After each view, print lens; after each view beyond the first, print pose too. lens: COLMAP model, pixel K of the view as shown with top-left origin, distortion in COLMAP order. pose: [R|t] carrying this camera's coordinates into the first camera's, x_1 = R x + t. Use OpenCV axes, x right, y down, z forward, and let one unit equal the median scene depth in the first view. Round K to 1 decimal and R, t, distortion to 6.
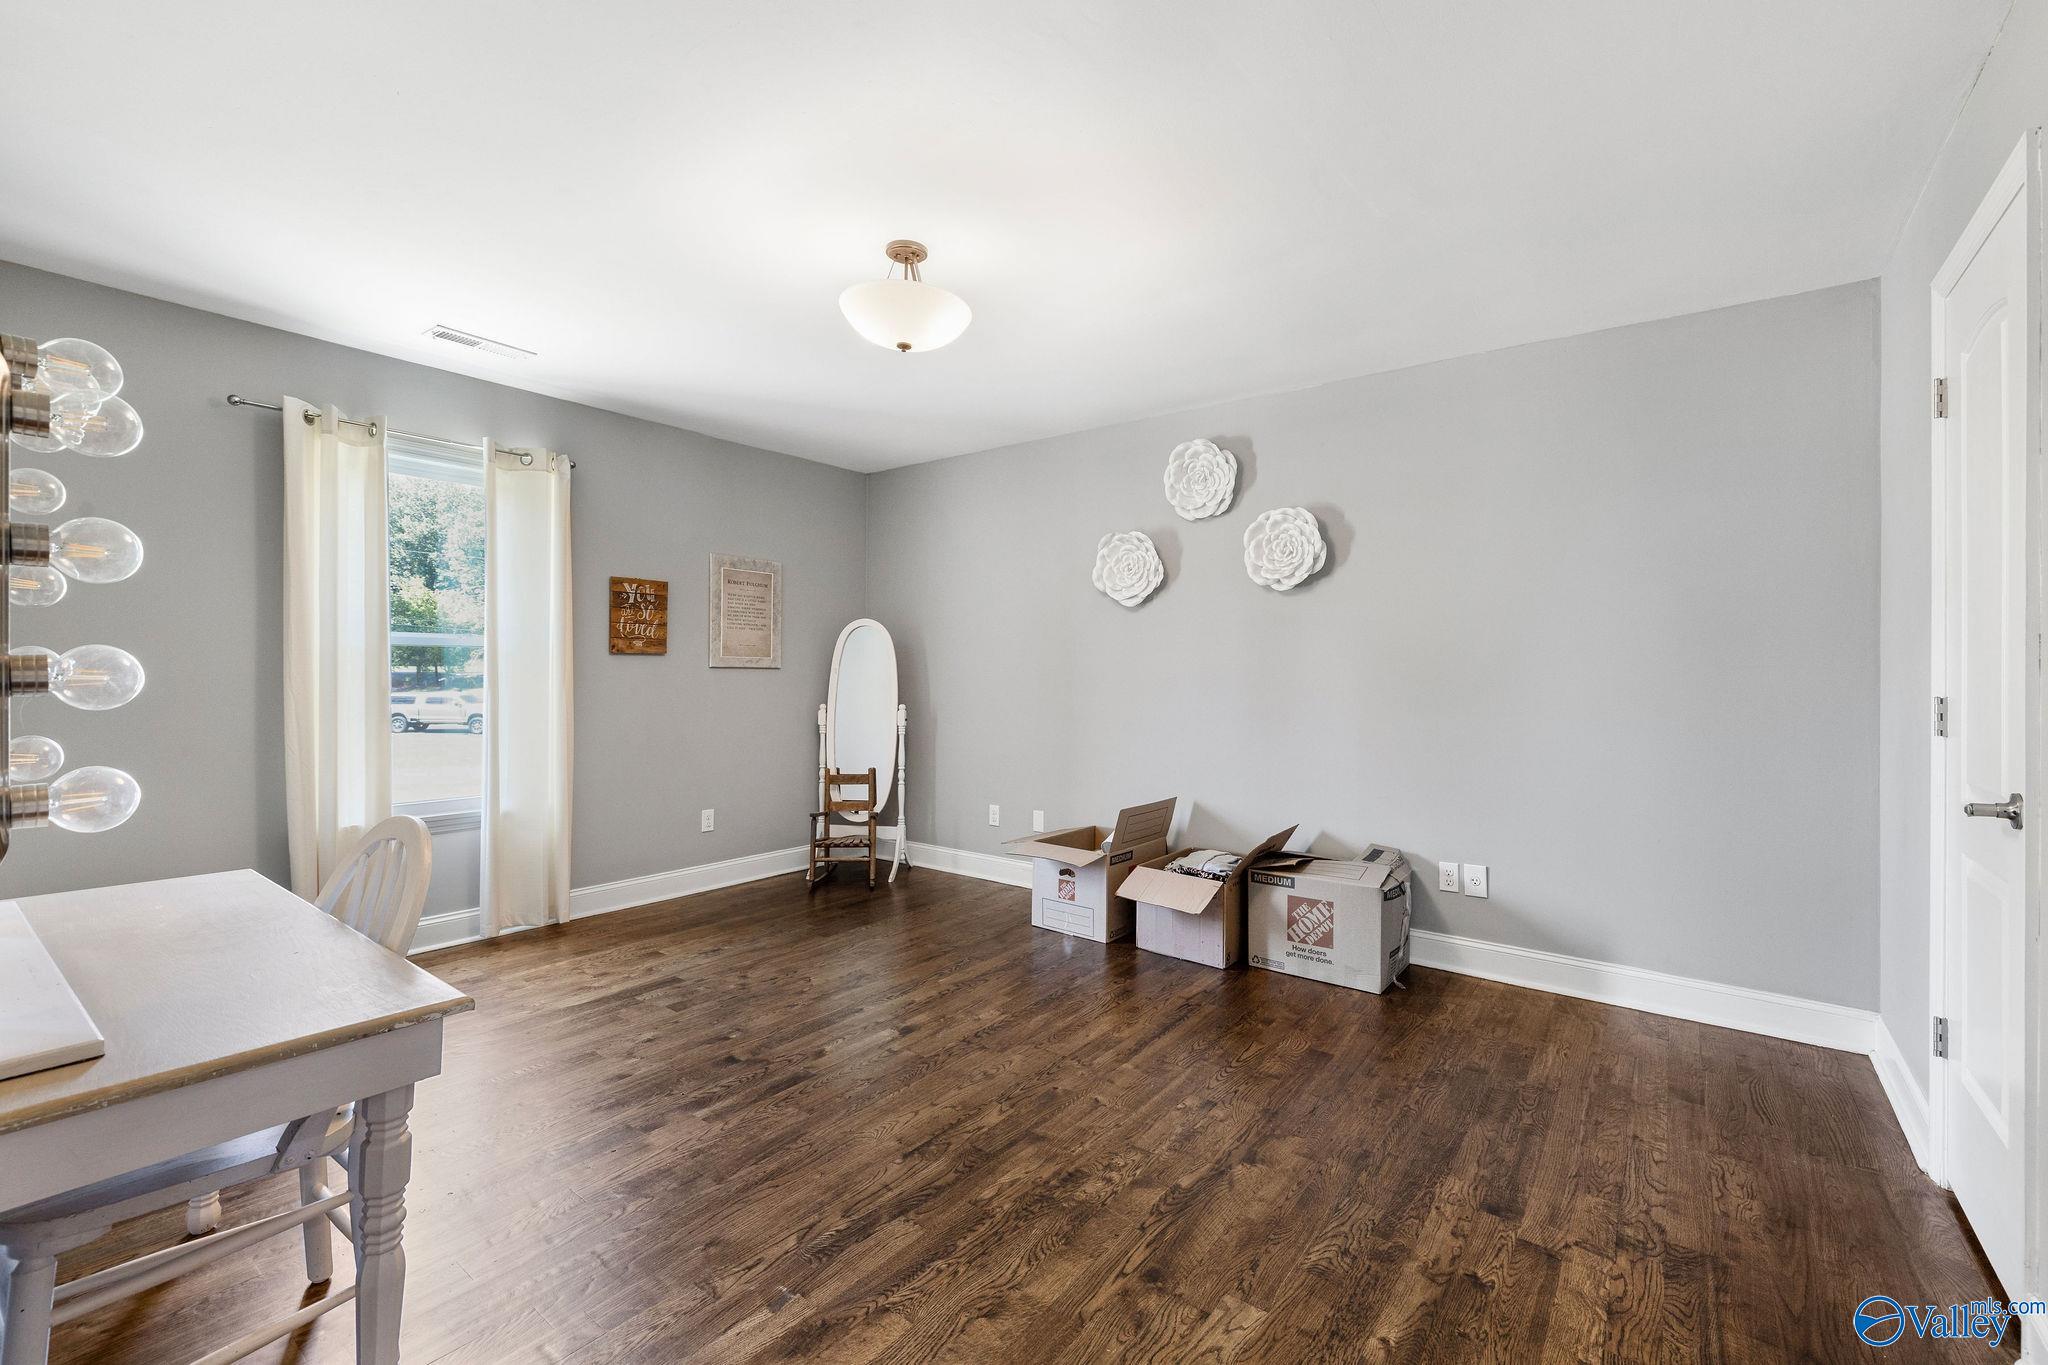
lens RADIAL K [[878.5, 0, 1034.1], [0, 878.5, 679.5], [0, 0, 1]] dist [0.010856, -0.000321]
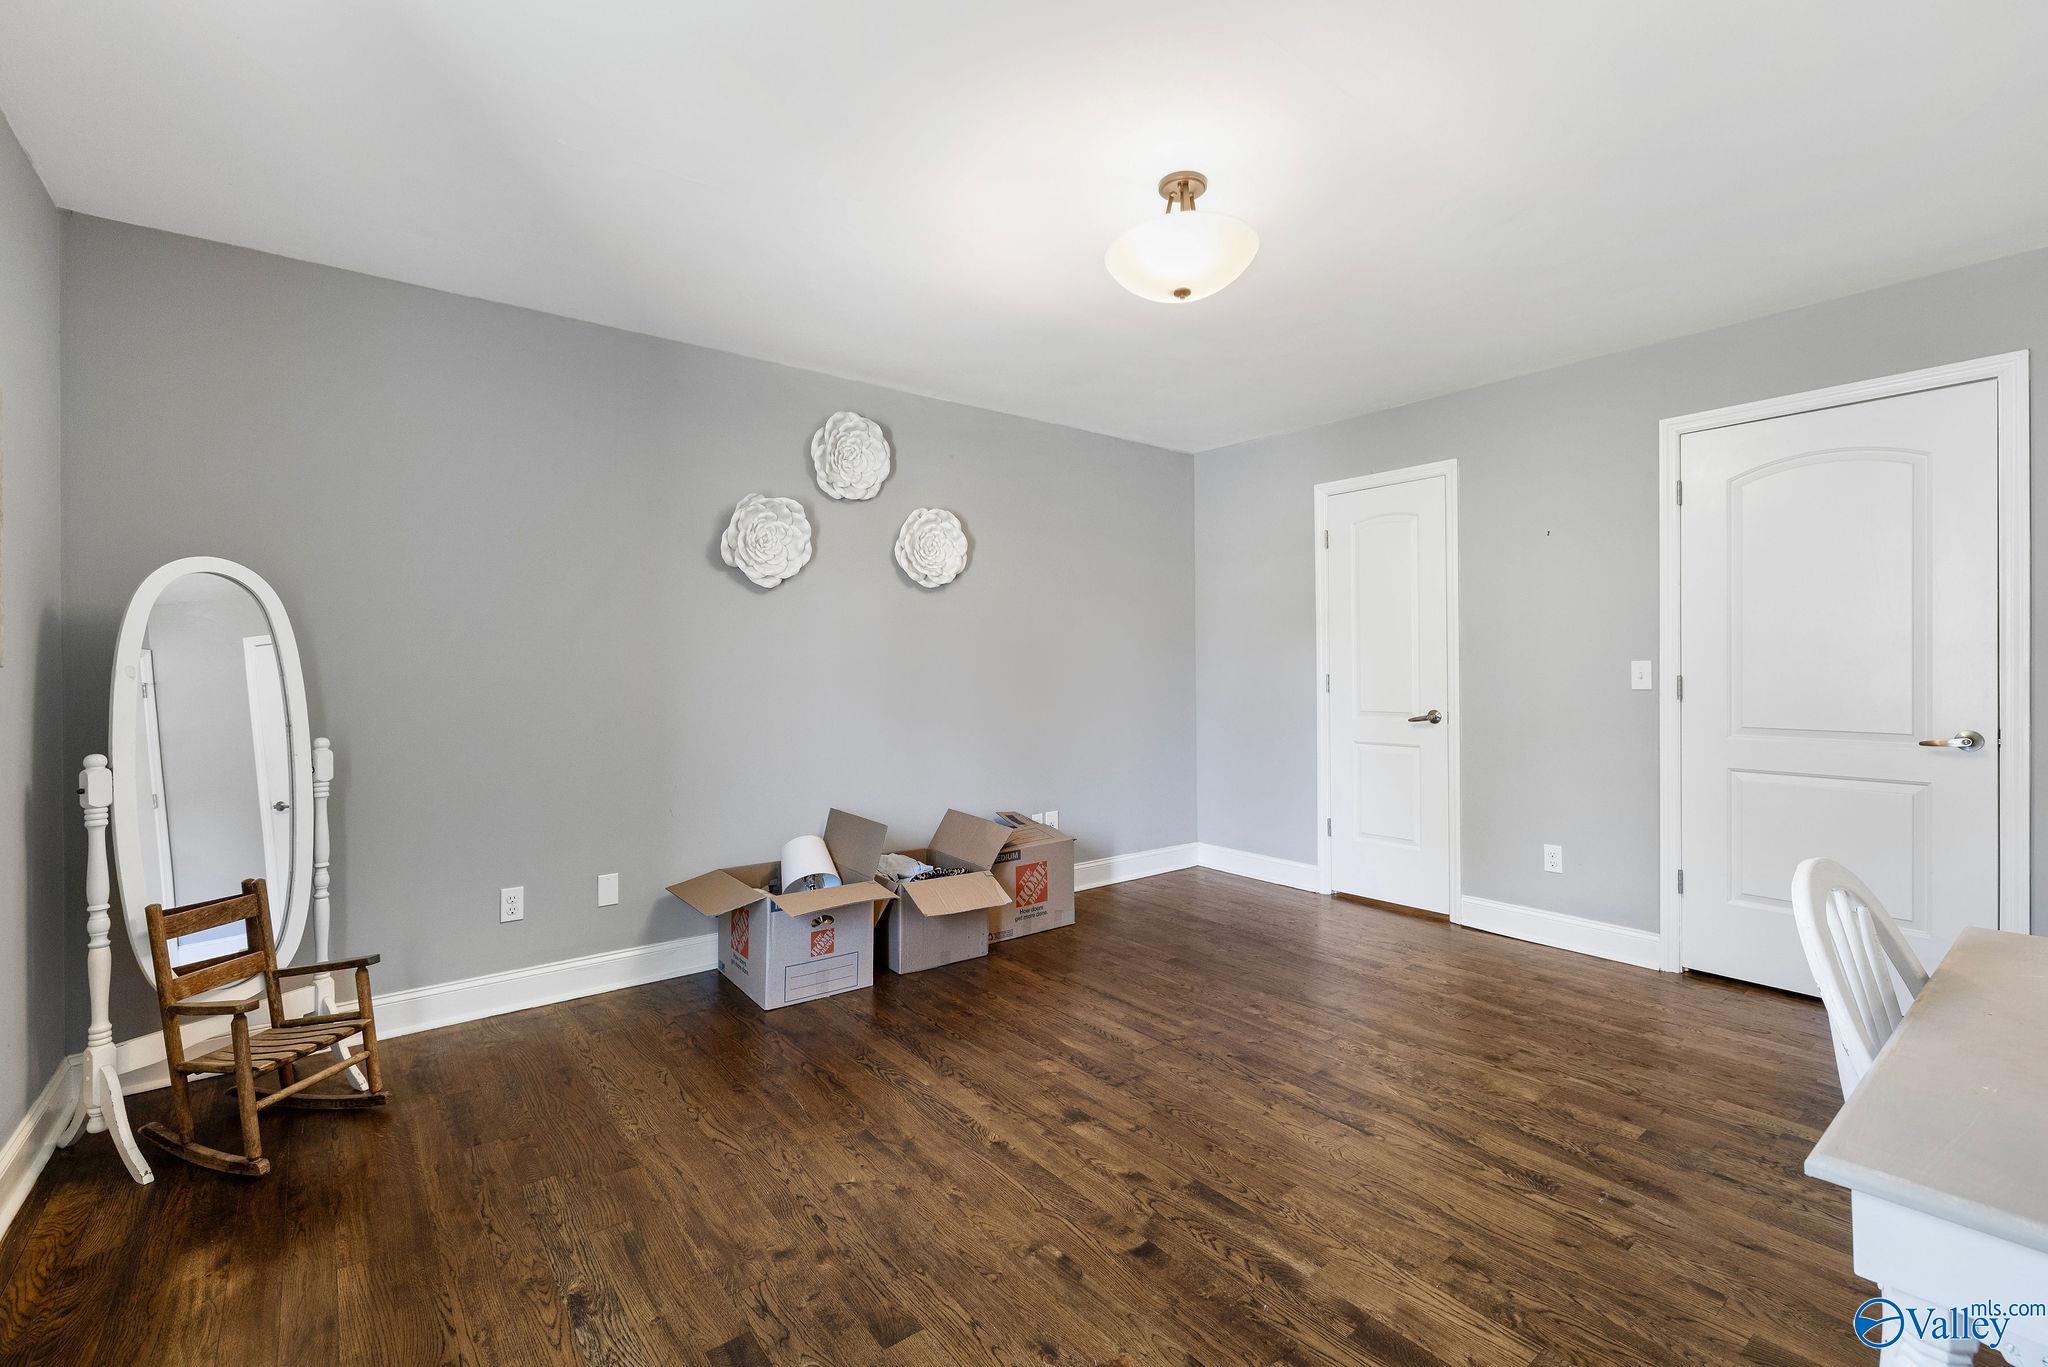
lens RADIAL K [[878.5, 0, 1033.2], [0, 878.5, 669.6], [0, 0, 1]] dist [0.010856, -0.000321]
pose [[0.244345, -0.010878, 0.969627, -0.802237], [0.014676, 0.999864, 0.007519, -0.012190], [-0.969577, 0.012393, 0.244472, 0.725107]]
